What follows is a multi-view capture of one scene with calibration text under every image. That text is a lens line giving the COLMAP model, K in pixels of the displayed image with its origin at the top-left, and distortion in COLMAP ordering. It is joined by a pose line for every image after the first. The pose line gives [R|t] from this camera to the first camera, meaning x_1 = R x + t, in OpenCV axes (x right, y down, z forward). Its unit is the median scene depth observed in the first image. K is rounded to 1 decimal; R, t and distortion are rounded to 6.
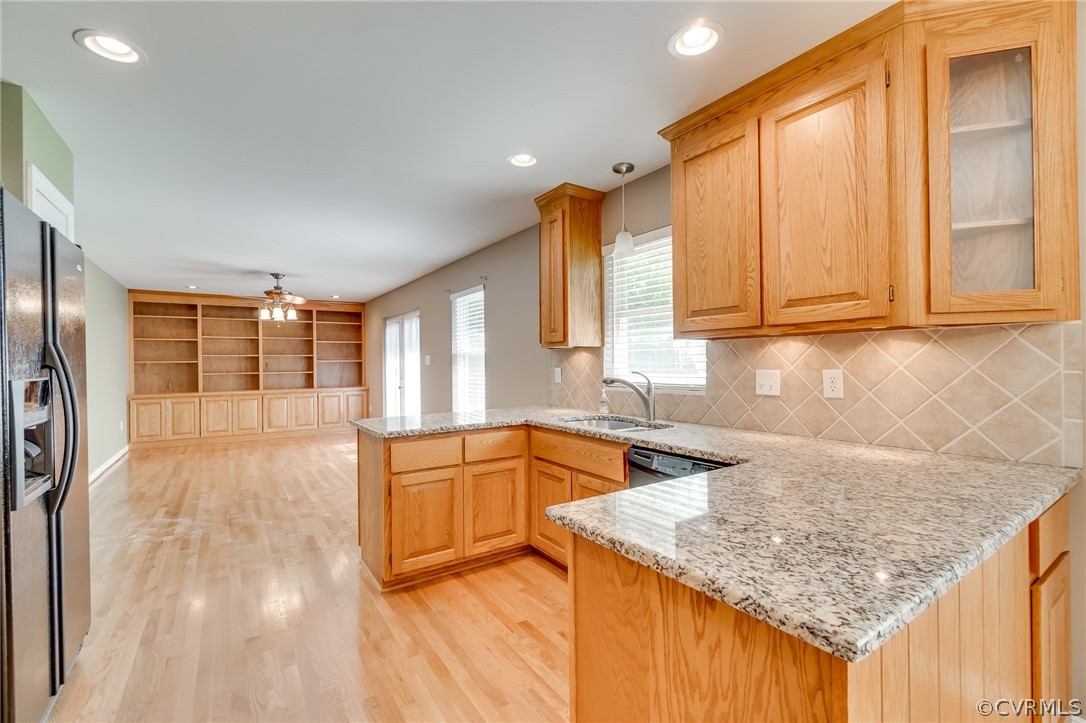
lens RADIAL K [[468.8, 0, 539.7], [0, 468.8, 362.9], [0, 0, 1]] dist [0.002221, 0.000488]
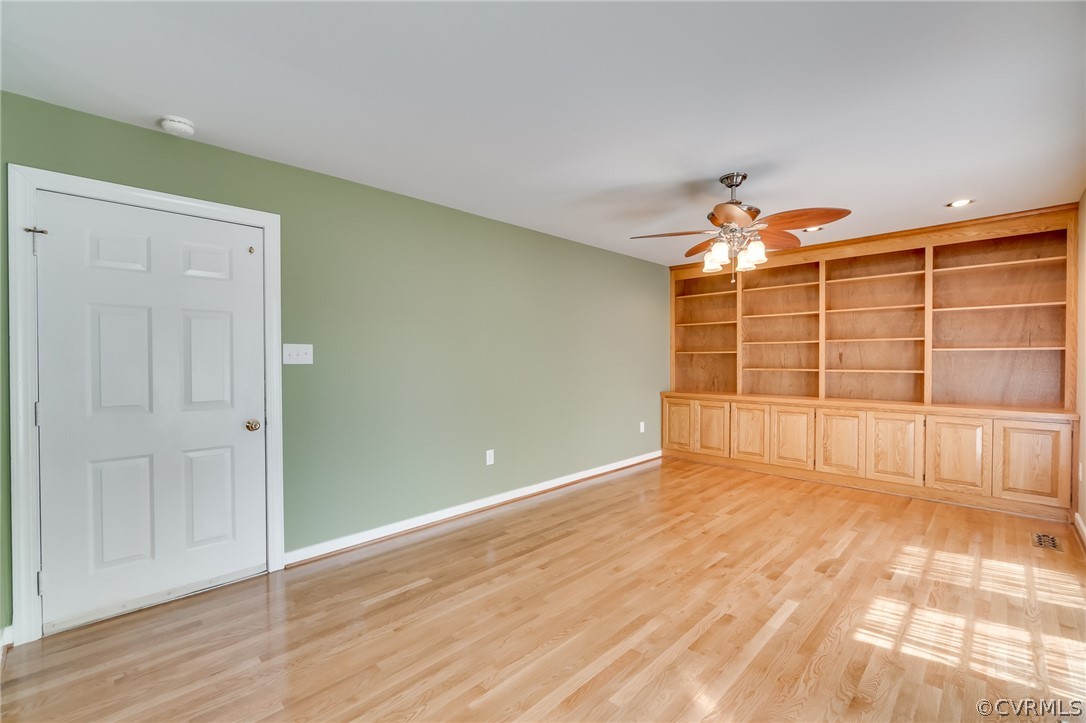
lens RADIAL K [[468.8, 0, 536.5], [0, 468.8, 368.5], [0, 0, 1]] dist [0.002221, 0.000488]
pose [[0.196444, 0.029179, -0.980081, -0.078241], [0.002226, 0.999541, 0.030204, 0.000336], [0.980512, -0.008115, 0.196289, 0.533036]]
